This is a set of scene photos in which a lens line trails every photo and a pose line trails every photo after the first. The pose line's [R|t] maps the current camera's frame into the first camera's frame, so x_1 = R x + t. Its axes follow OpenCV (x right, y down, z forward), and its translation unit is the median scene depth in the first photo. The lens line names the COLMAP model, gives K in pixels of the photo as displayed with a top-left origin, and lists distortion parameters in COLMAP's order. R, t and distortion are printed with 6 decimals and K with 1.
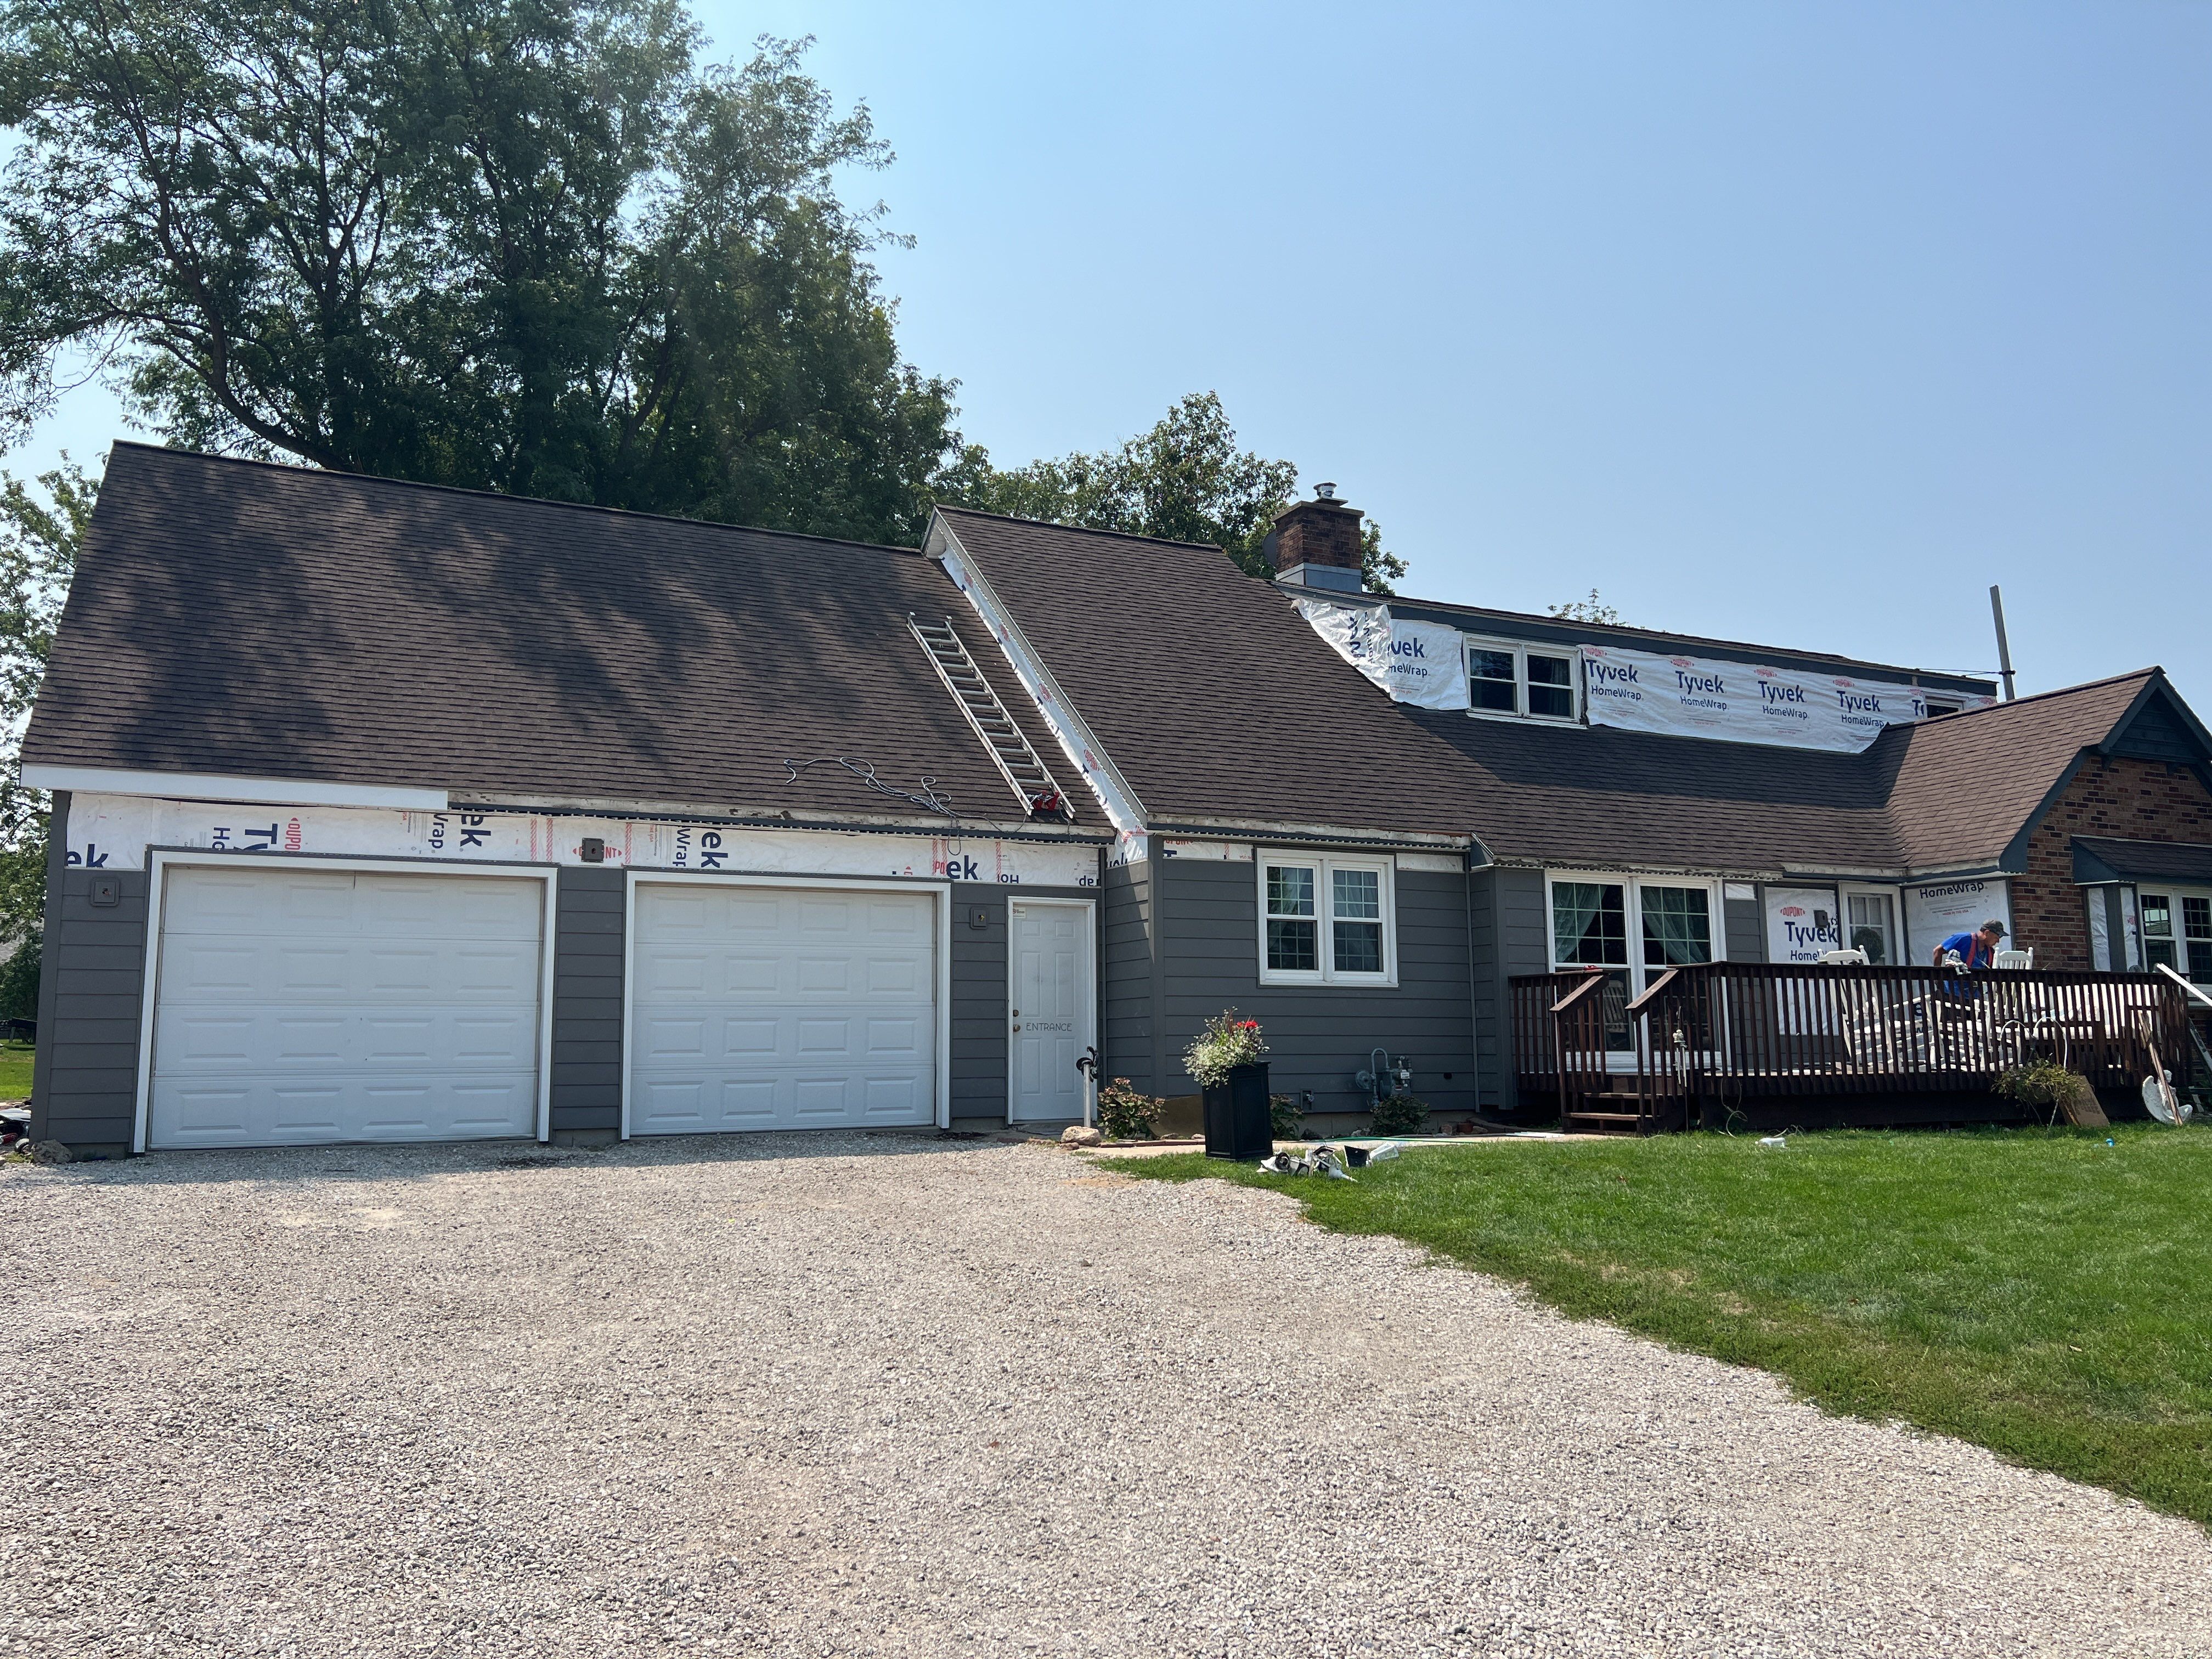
lens RADIAL K [[1663.7, 0, 1106.0], [0, 1663.7, 829.5], [0, 0, 1]] dist [0.102235, -0.143113]
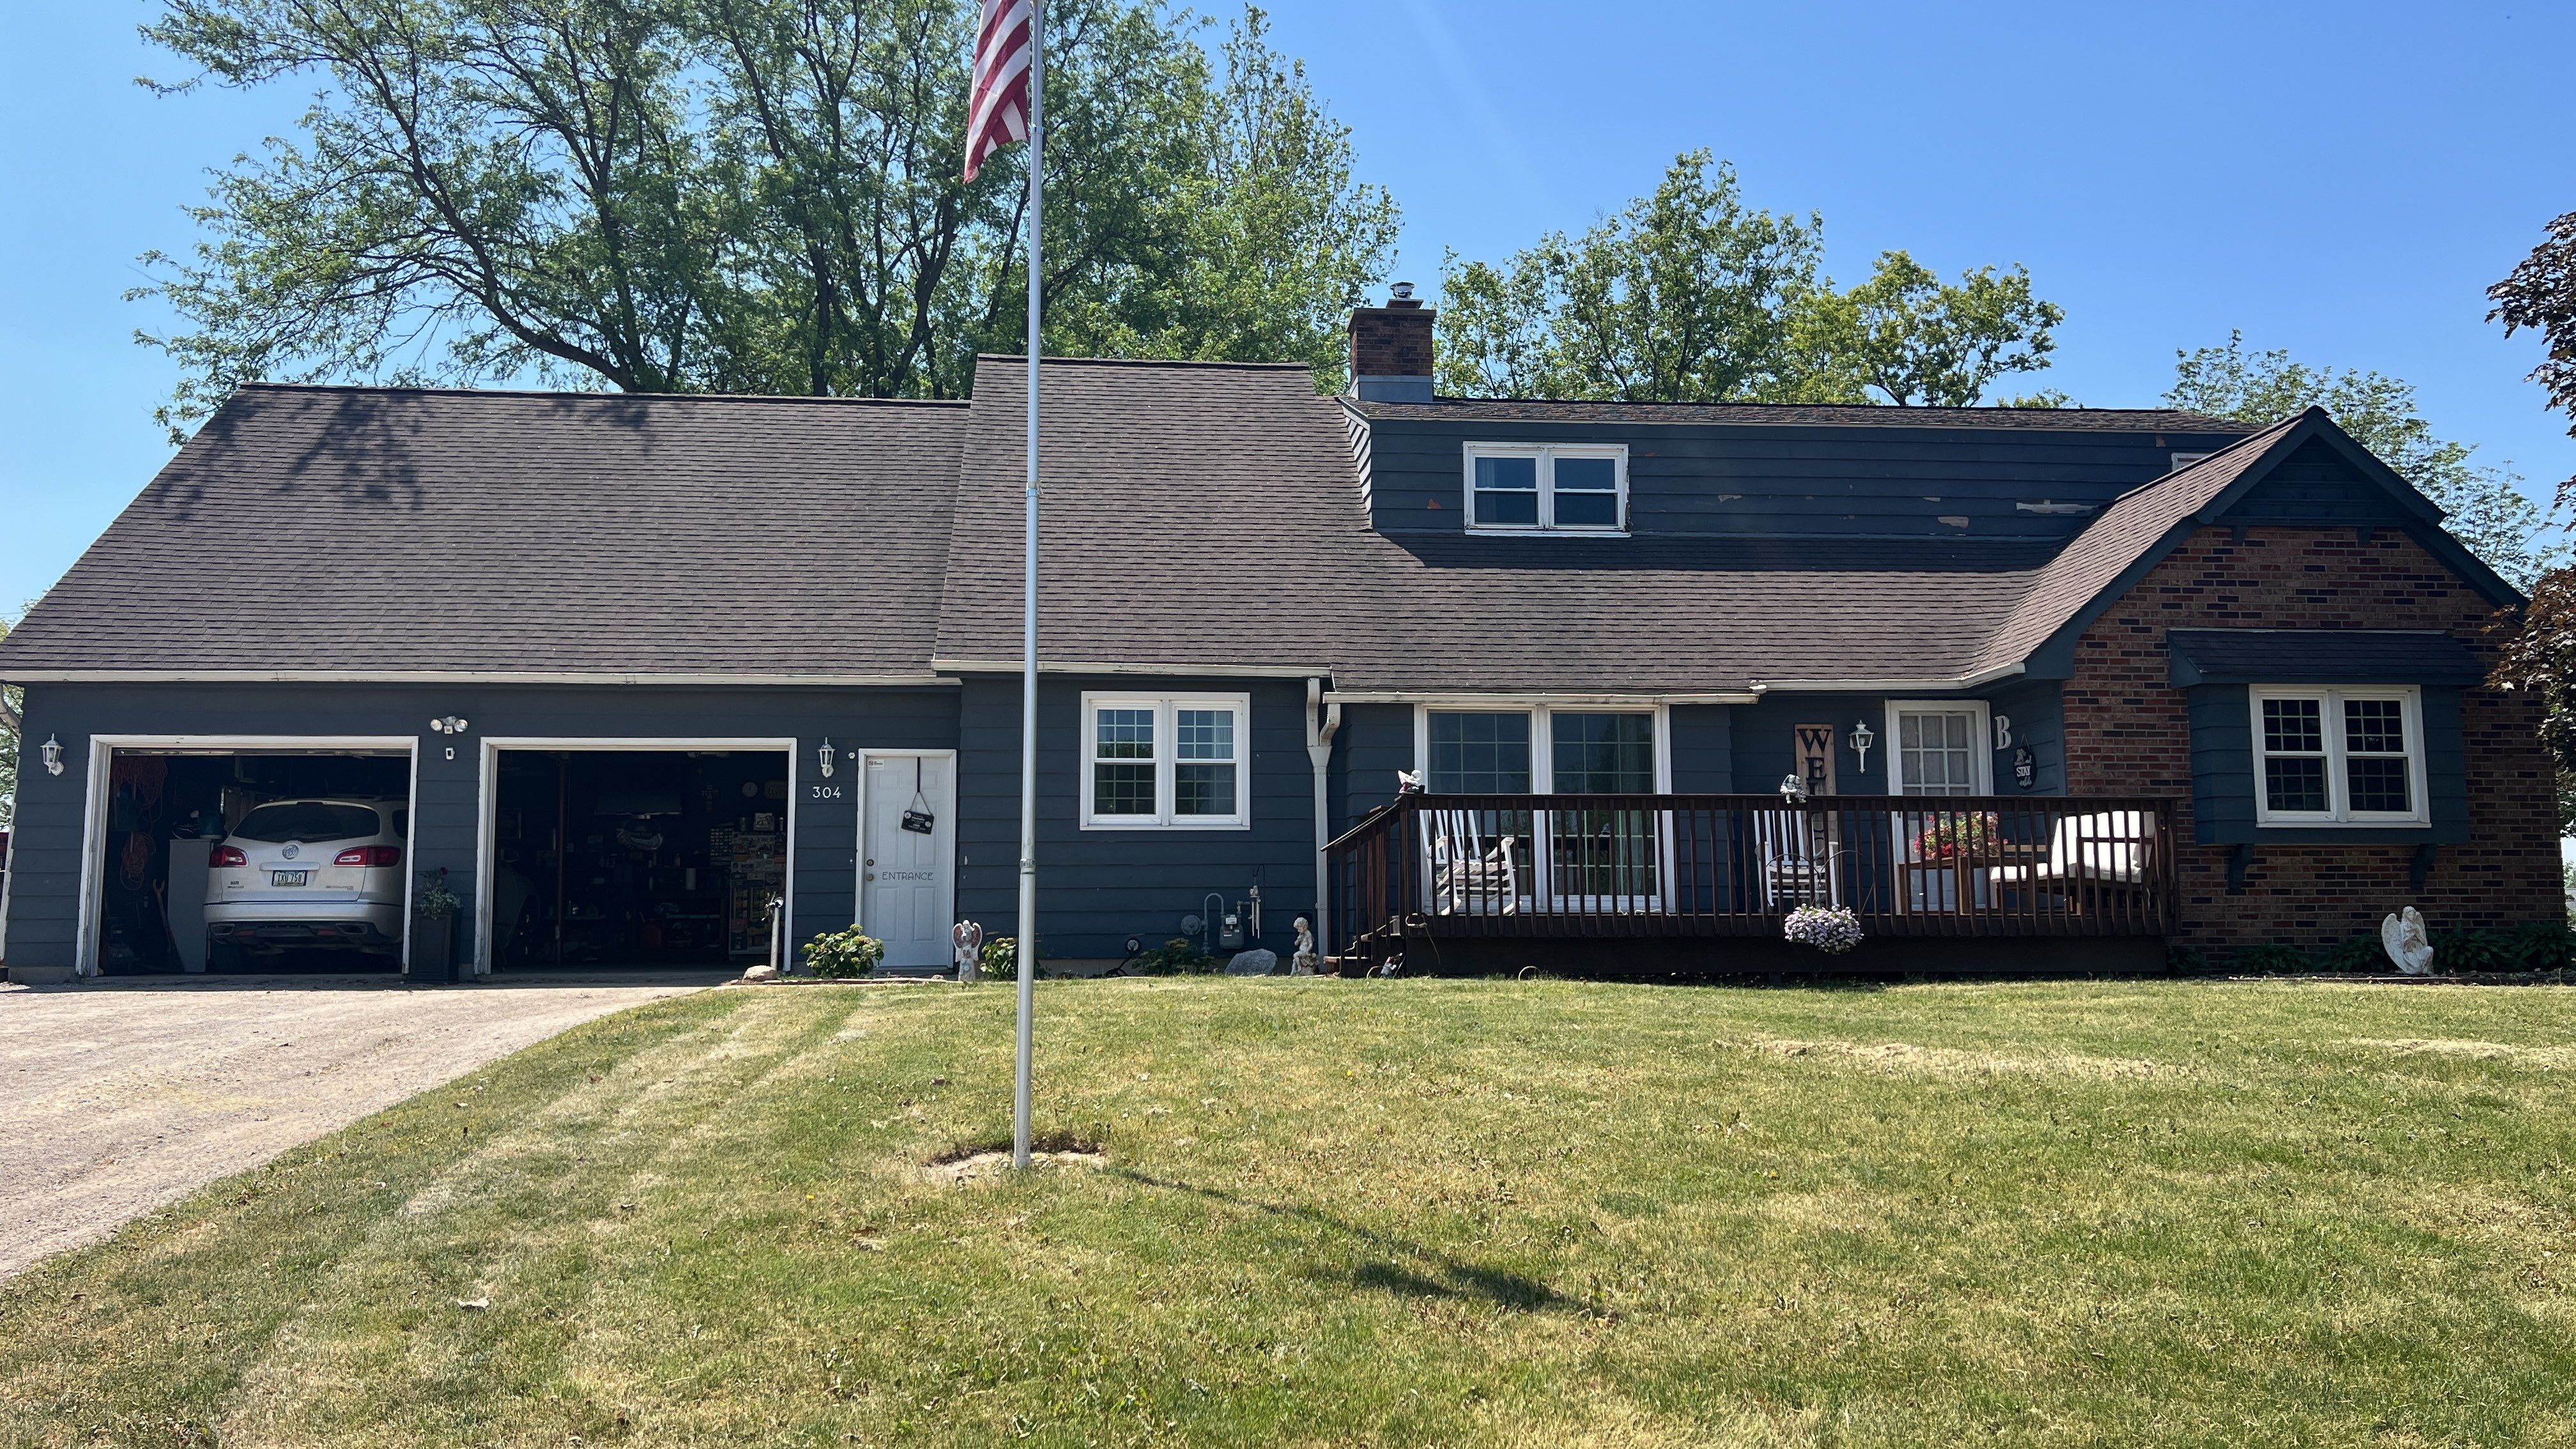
lens RADIAL K [[1912.4, 0, 1288.0], [0, 1912.4, 724.5], [0, 0, 1]] dist [0.100342, -0.004055]
pose [[0.940163, -0.035627, -0.338858, 0.570683], [0.044711, 0.998819, 0.019037, 0.014237], [0.337779, -0.033049, 0.940645, -0.018923]]
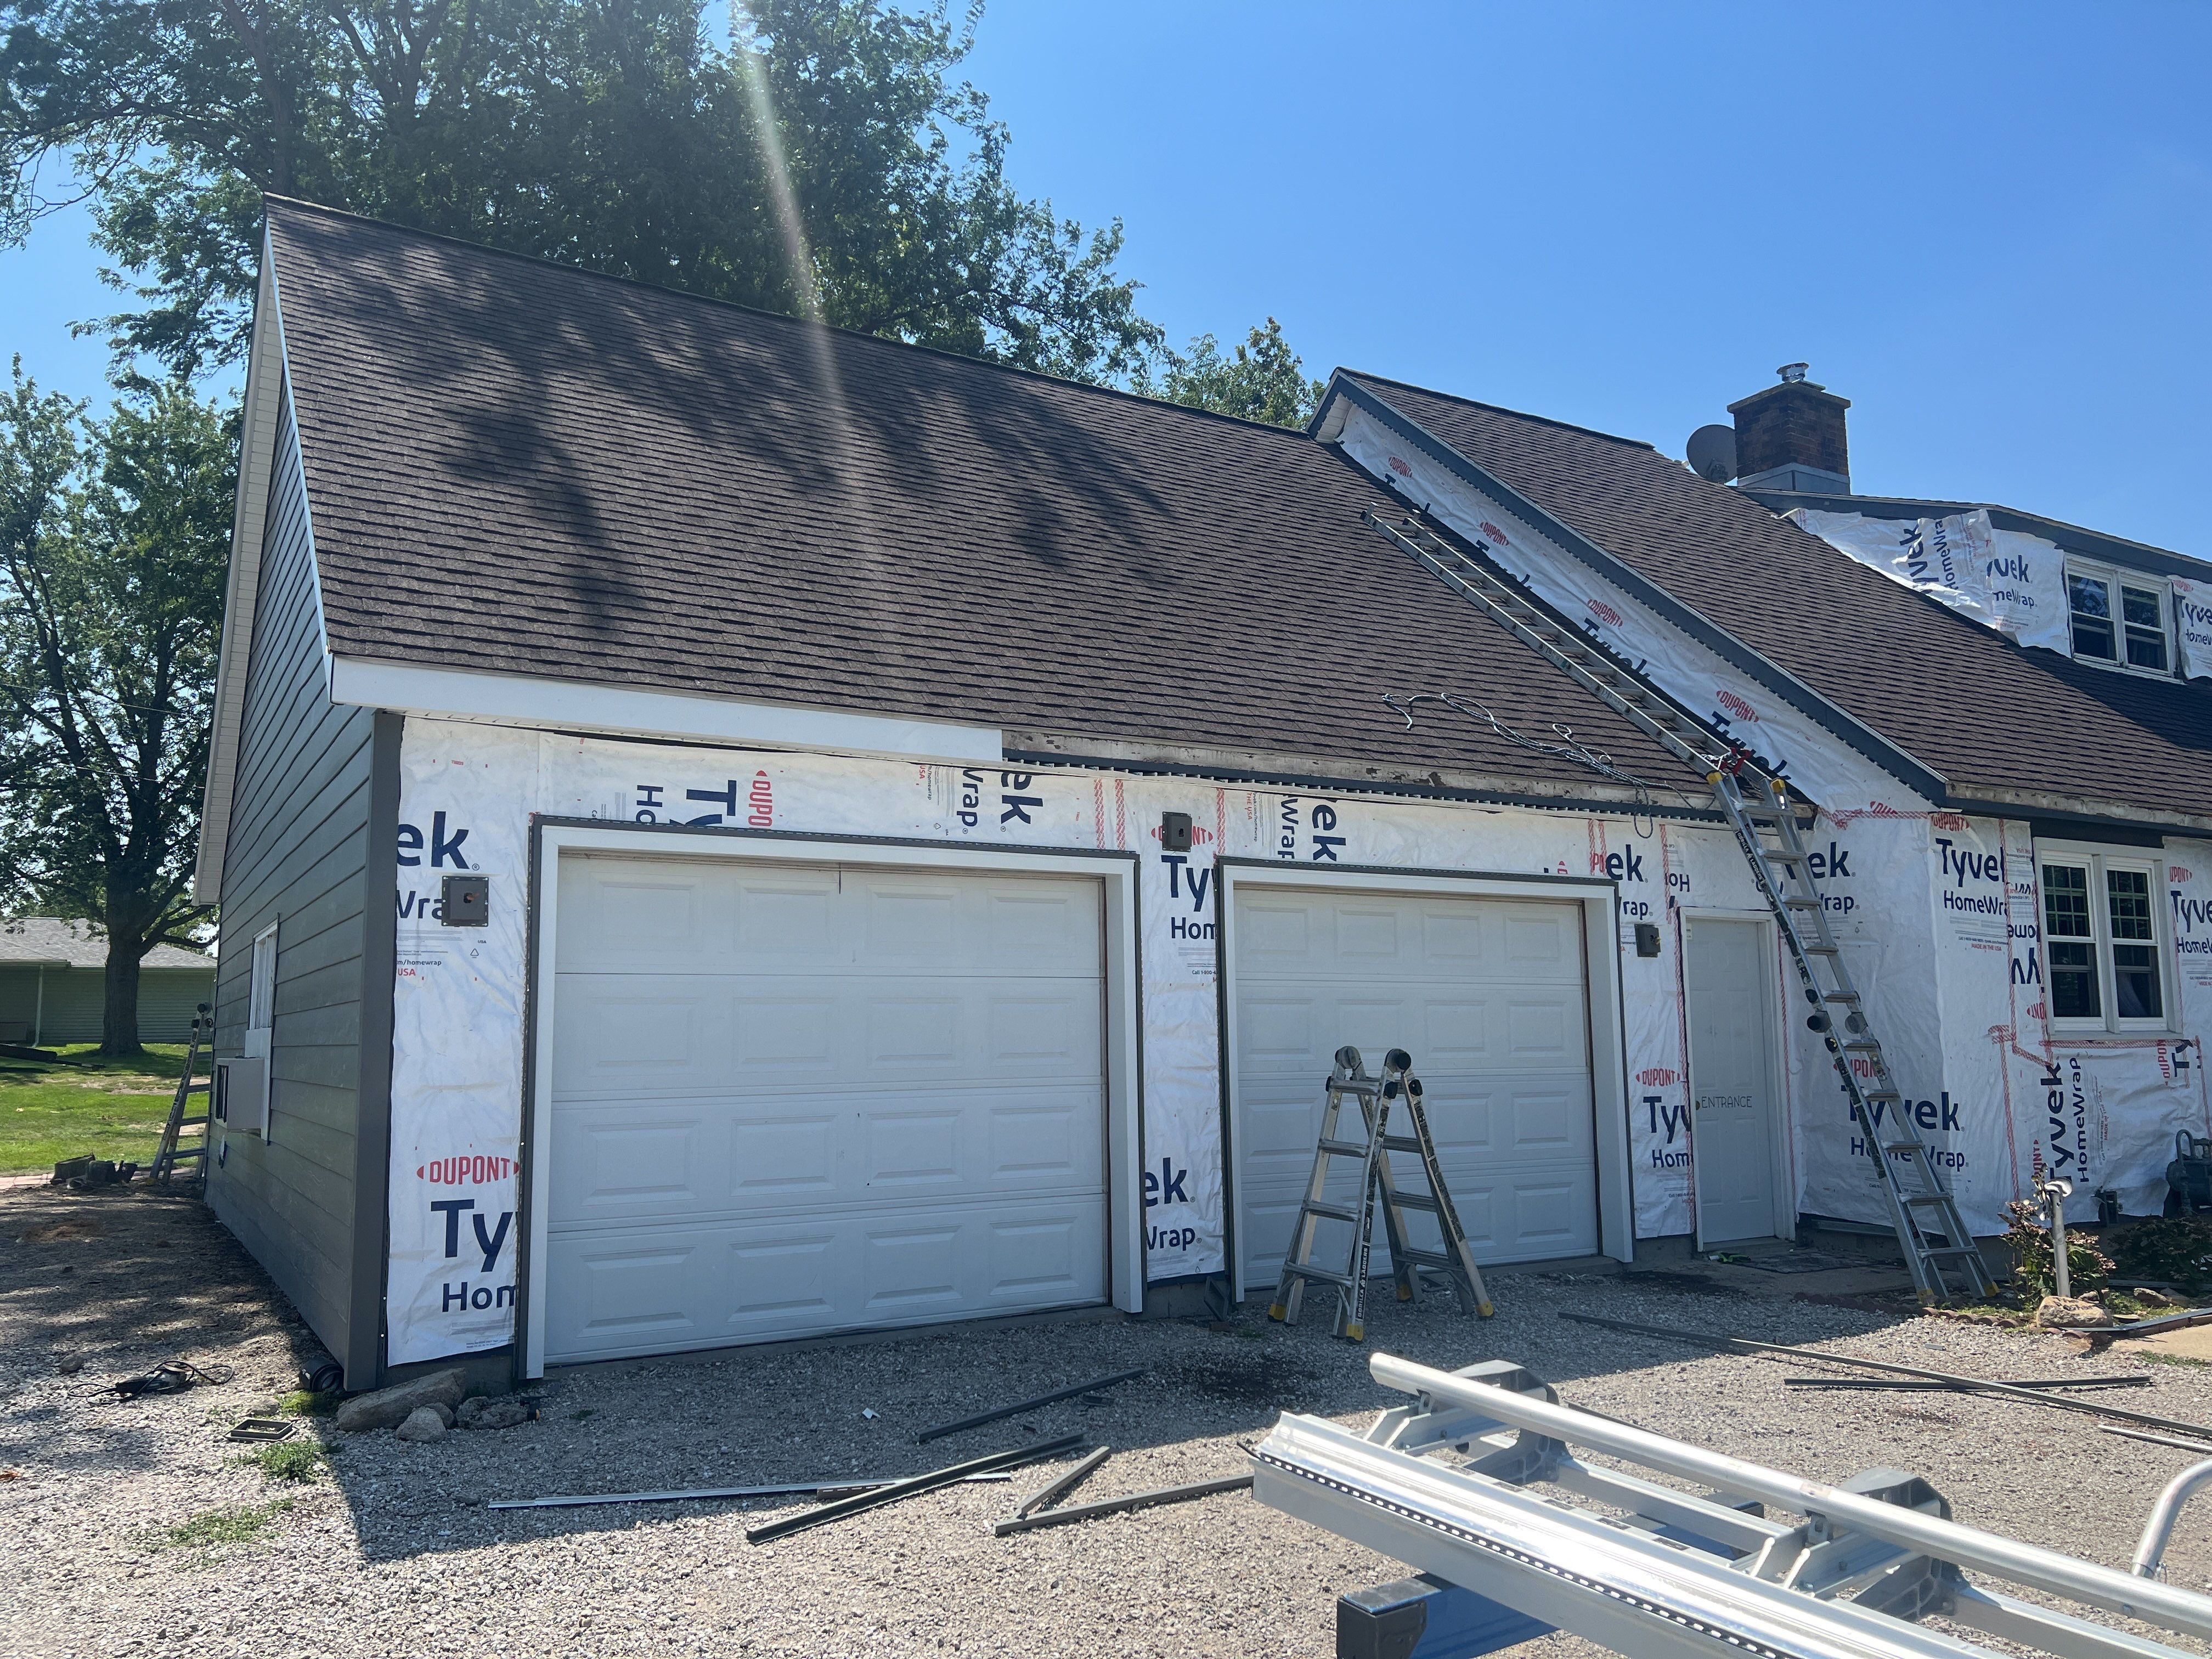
lens RADIAL K [[1663.7, 0, 1106.0], [0, 1663.7, 829.5], [0, 0, 1]] dist [0.102235, -0.143113]
pose [[0.995496, 0.006710, 0.094564, -0.346674], [-0.007037, 0.999970, 0.003131, 0.008792], [-0.094540, -0.003782, 0.995514, 0.348795]]
